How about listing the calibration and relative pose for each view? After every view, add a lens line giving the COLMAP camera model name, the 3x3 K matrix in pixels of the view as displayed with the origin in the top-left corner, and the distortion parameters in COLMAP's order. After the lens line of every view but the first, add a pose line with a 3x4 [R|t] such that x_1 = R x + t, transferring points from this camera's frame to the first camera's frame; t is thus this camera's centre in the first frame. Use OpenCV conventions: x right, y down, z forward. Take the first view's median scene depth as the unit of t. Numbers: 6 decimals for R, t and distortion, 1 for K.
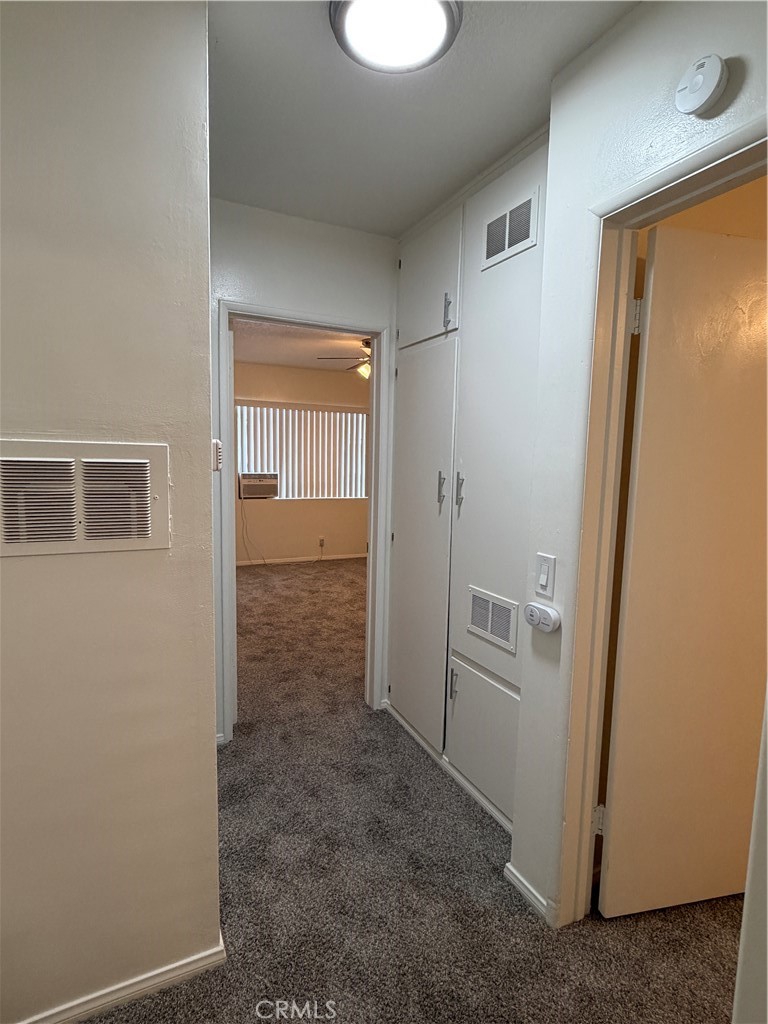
lens RADIAL K [[520.7, 0, 380.3], [0, 520.7, 514.3], [0, 0, 1]] dist [-0.004897, -0.002078]
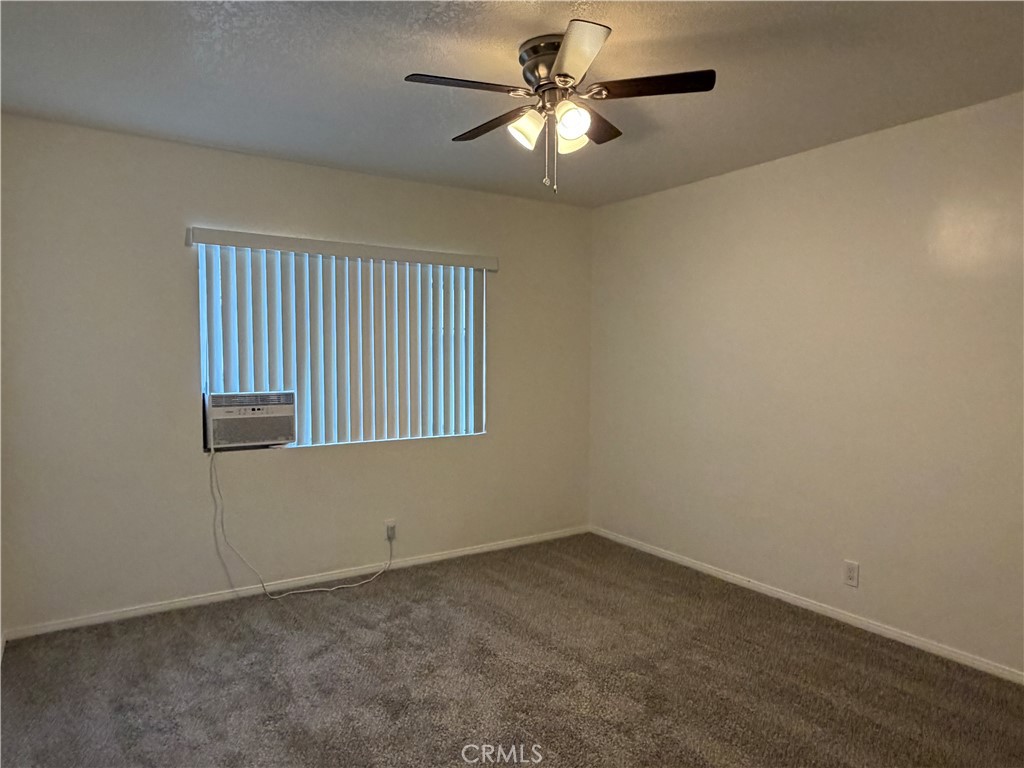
lens RADIAL K [[659.6, 0, 514.9], [0, 659.6, 383.8], [0, 0, 1]] dist [0.002206, -0.000447]
pose [[0.990922, -0.024268, 0.132231, -0.080602], [0.032257, 0.997759, -0.058614, -0.045621], [-0.130513, 0.062347, 0.989484, 0.398895]]
